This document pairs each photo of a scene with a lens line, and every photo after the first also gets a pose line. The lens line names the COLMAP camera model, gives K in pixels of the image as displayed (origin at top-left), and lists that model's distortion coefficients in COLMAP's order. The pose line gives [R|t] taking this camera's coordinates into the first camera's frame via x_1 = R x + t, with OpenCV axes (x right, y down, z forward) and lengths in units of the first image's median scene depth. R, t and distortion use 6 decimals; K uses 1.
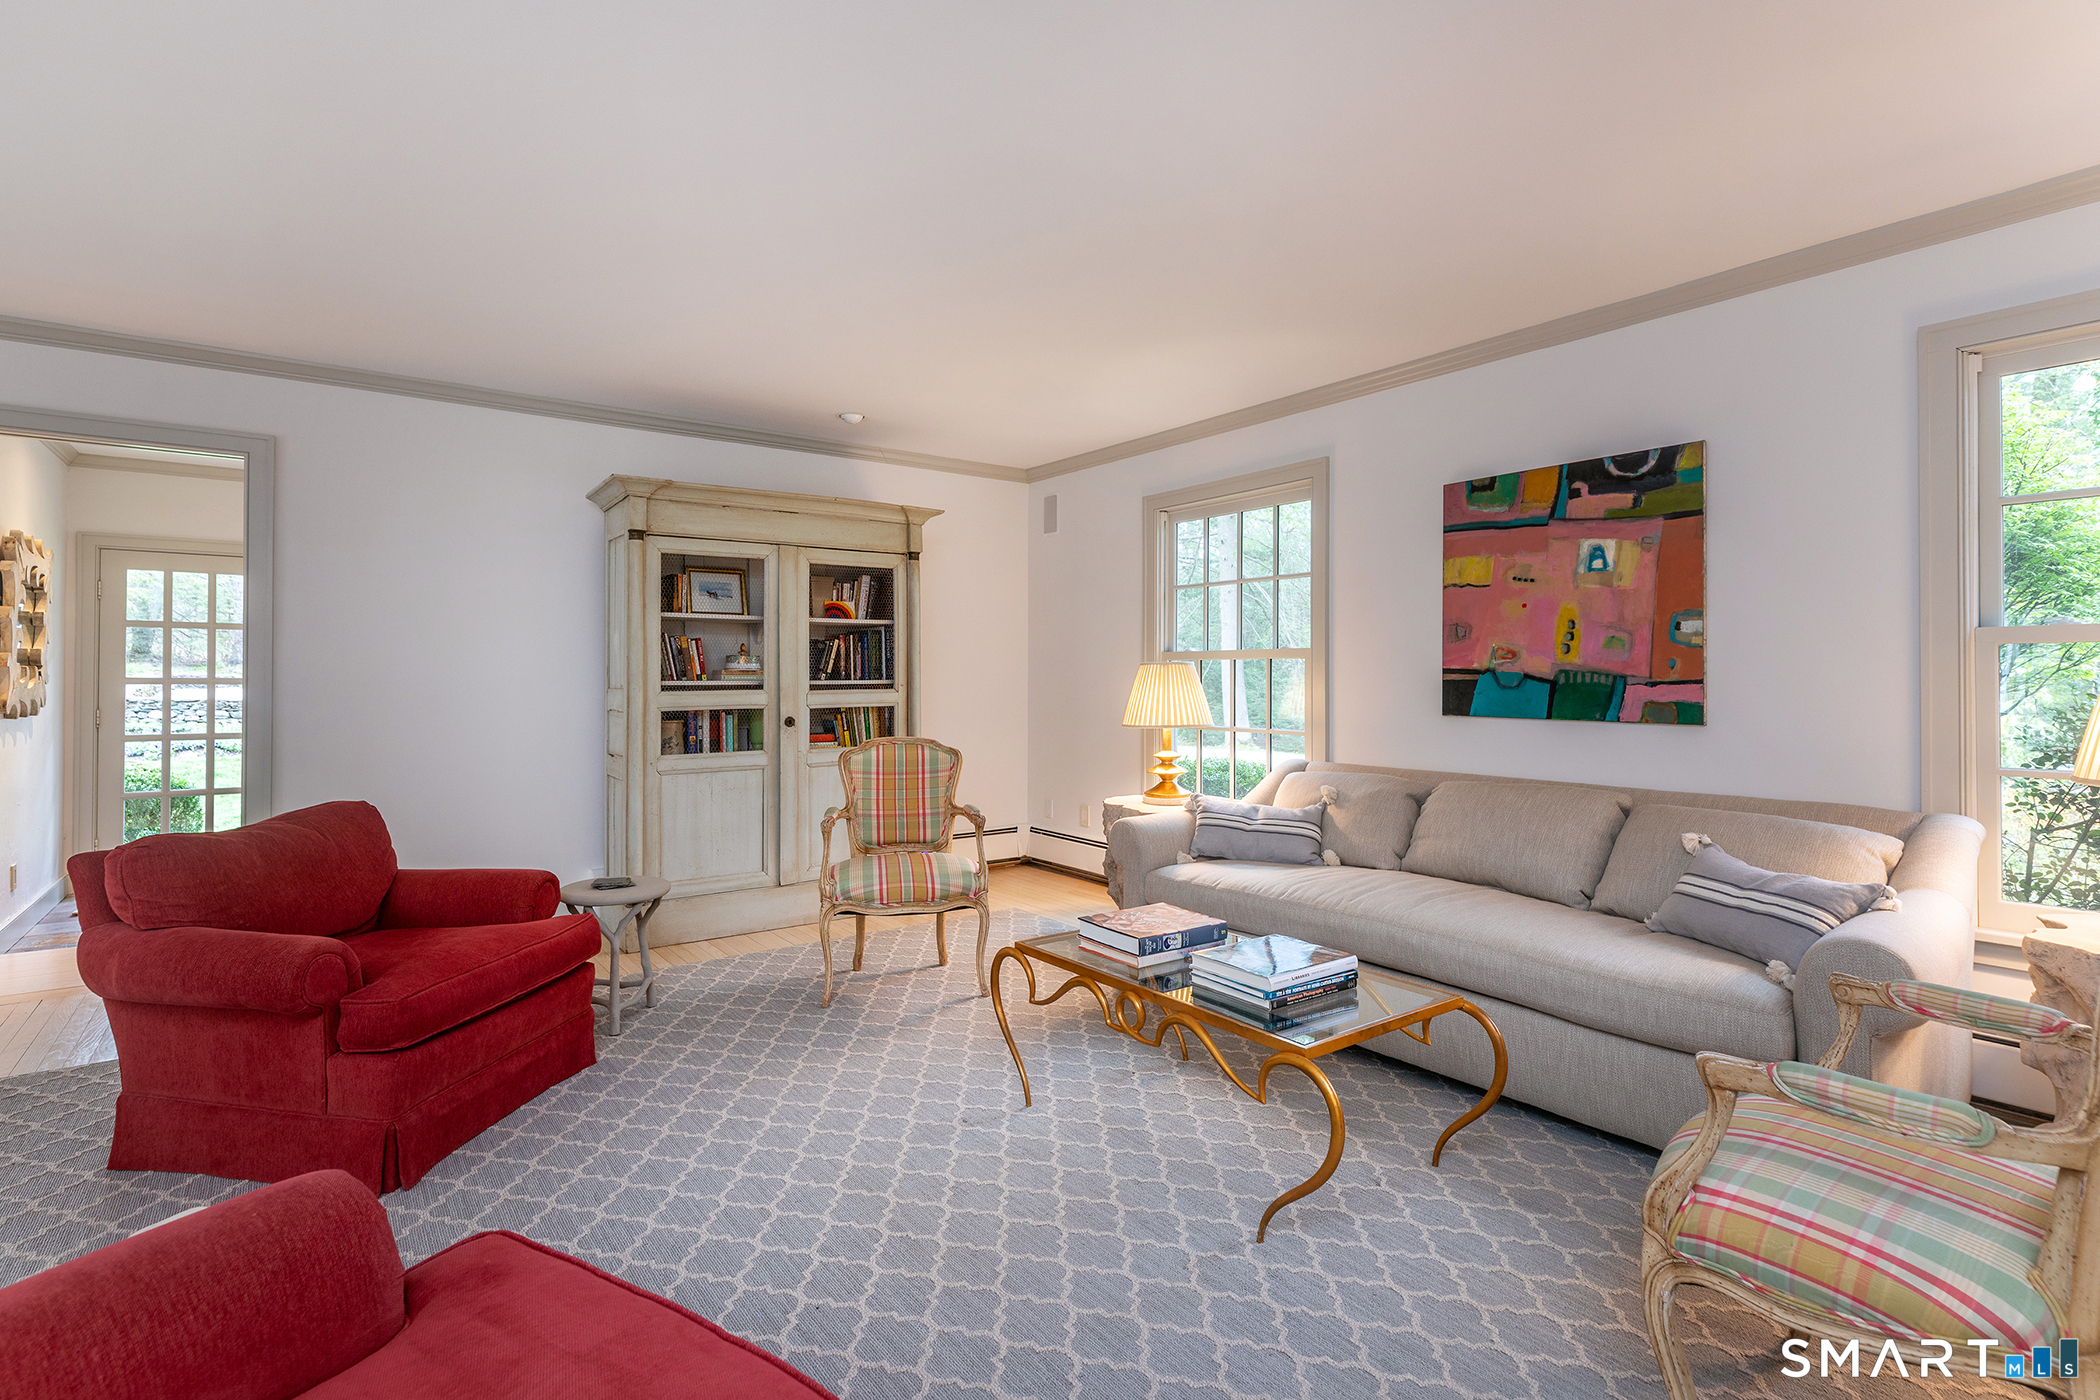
lens RADIAL K [[994.3, 0, 1035.8], [0, 994.3, 665.5], [0, 0, 1]] dist [0.026344, -0.009573]
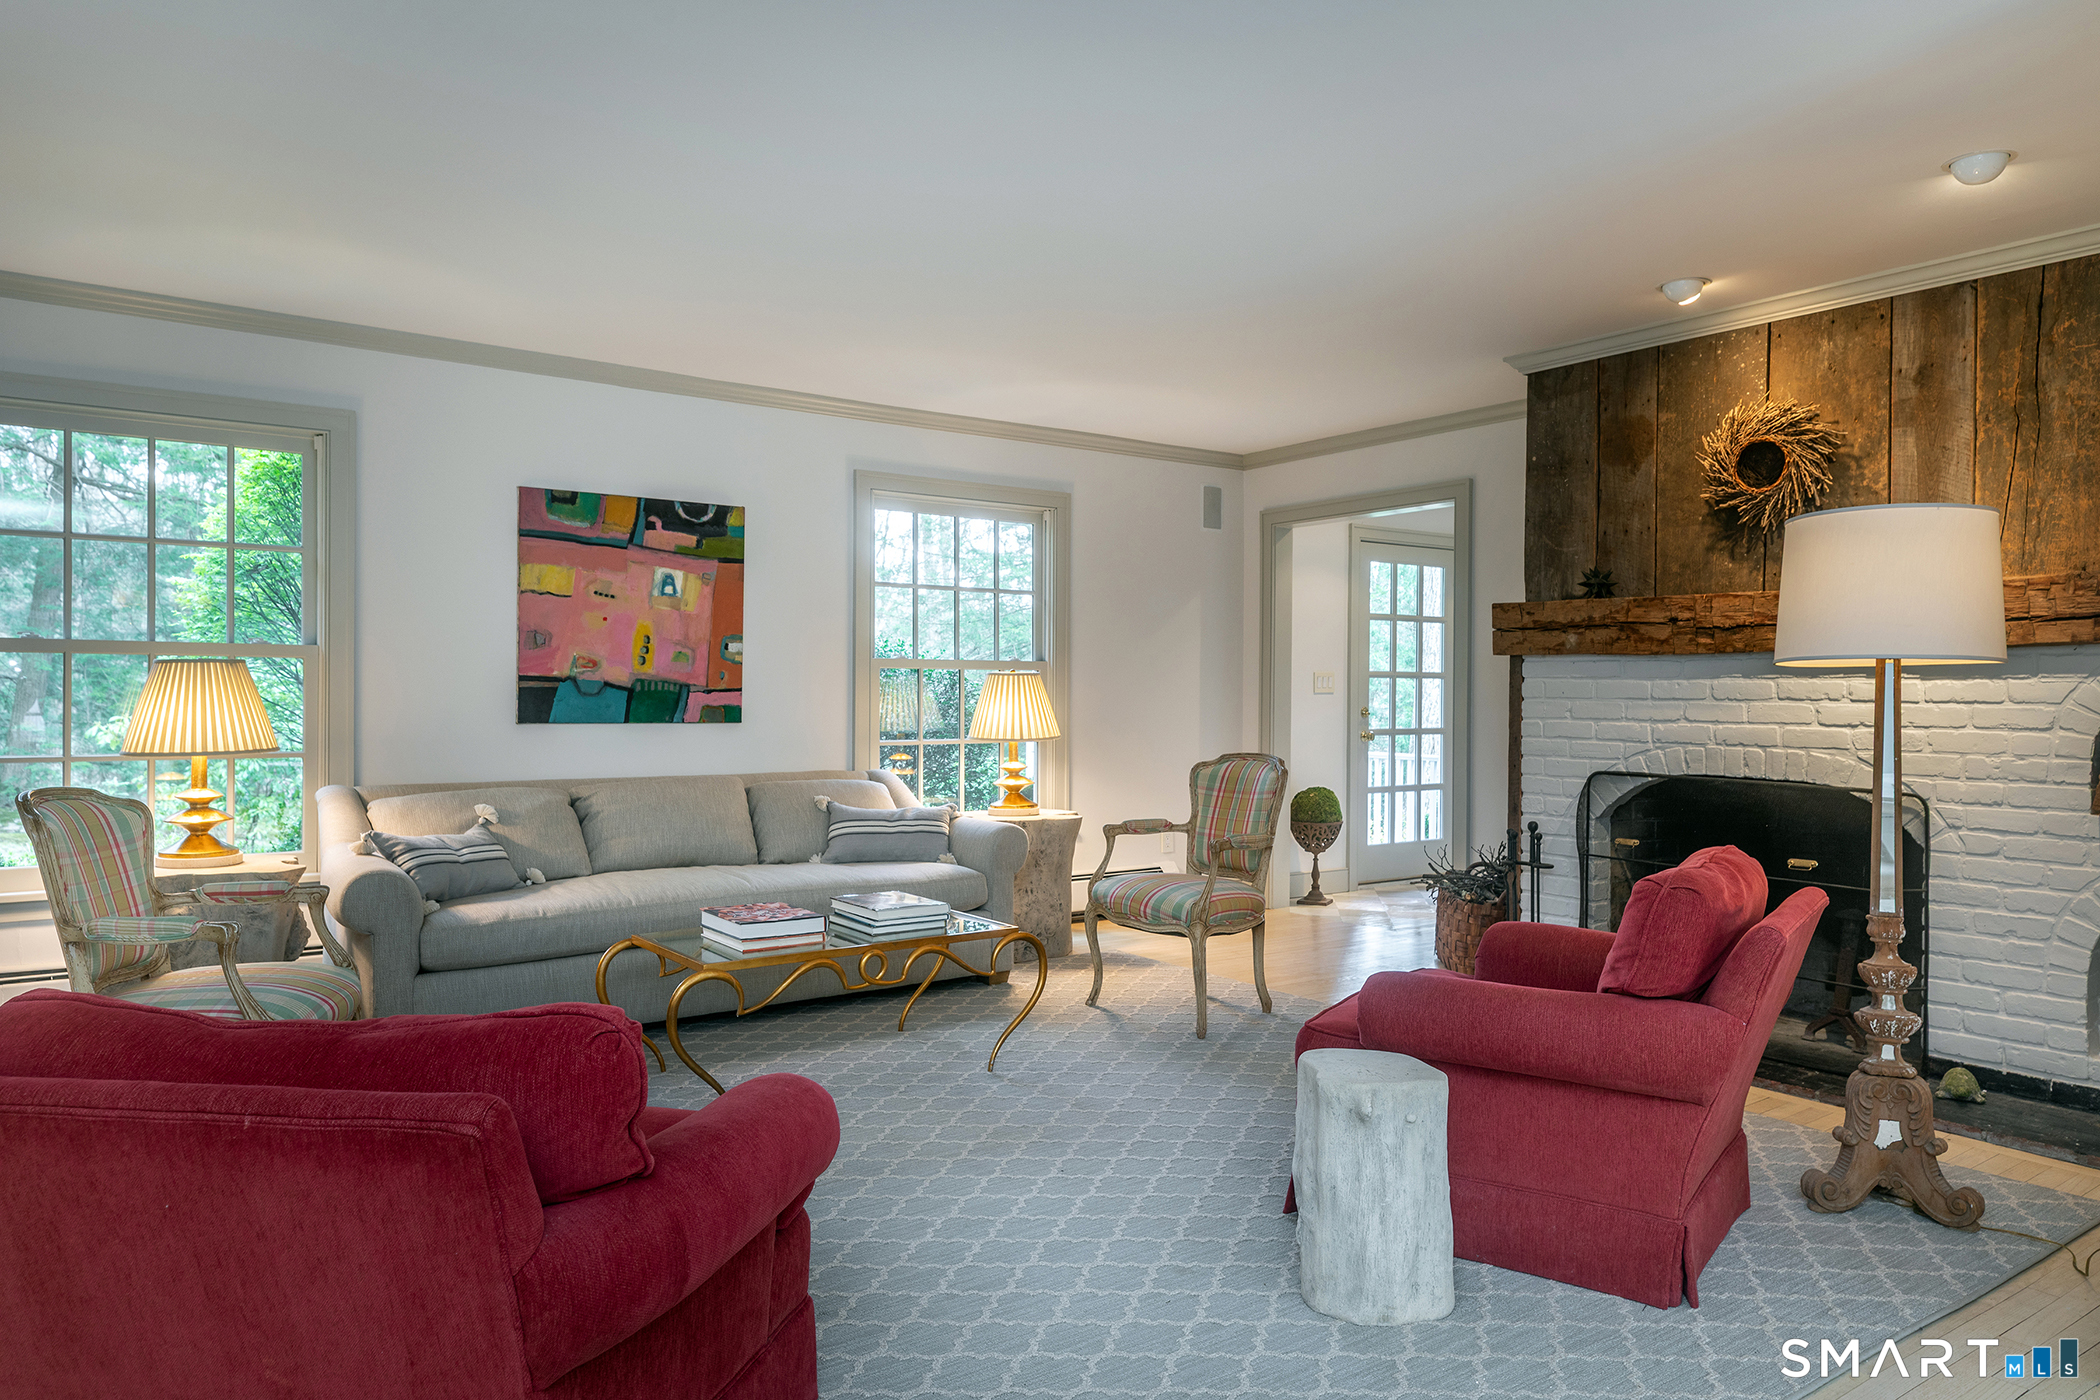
lens RADIAL K [[1389.2, 0, 1057.7], [0, 1389.2, 712.8], [0, 0, 1]] dist [-0.010650, -0.011162]
pose [[-0.005675, -0.013739, 0.999890, -1.052533], [-0.019514, 0.999717, 0.013626, 0.011834], [-0.999793, -0.019435, -0.005942, 0.537935]]
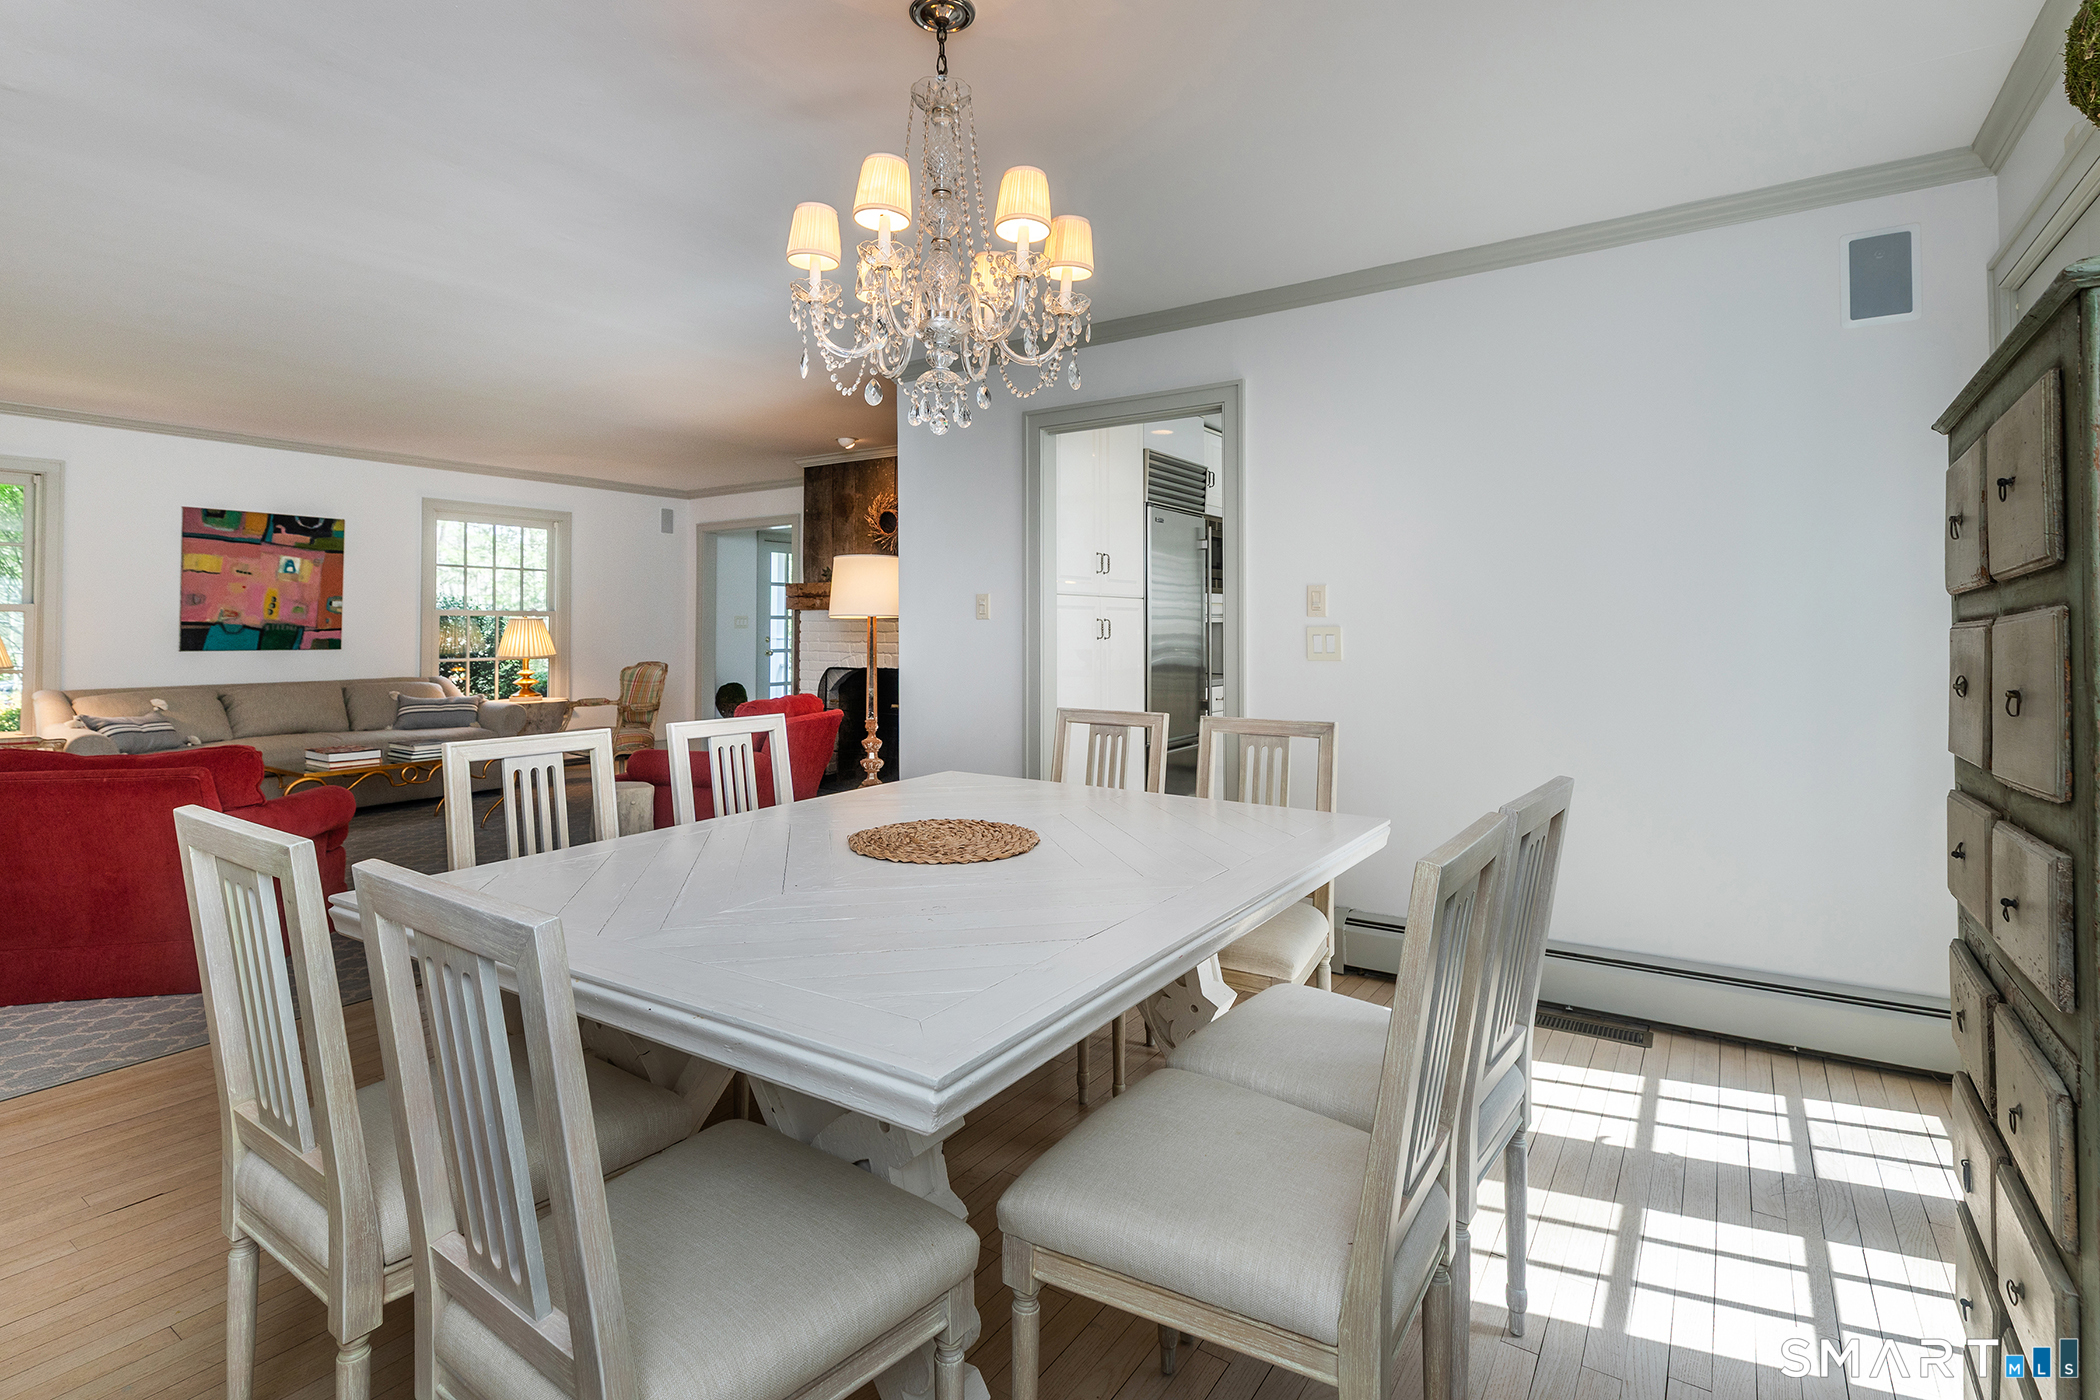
lens RADIAL K [[1011.9, 0, 1042.0], [0, 1011.9, 609.4], [0, 0, 1]] dist [-0.015735, -0.001389]
pose [[-0.358309, 0.015640, 0.933472, -1.750643], [-0.013231, 0.999674, -0.021827, 0.000103], [-0.933509, -0.020172, -0.357986, 0.322152]]
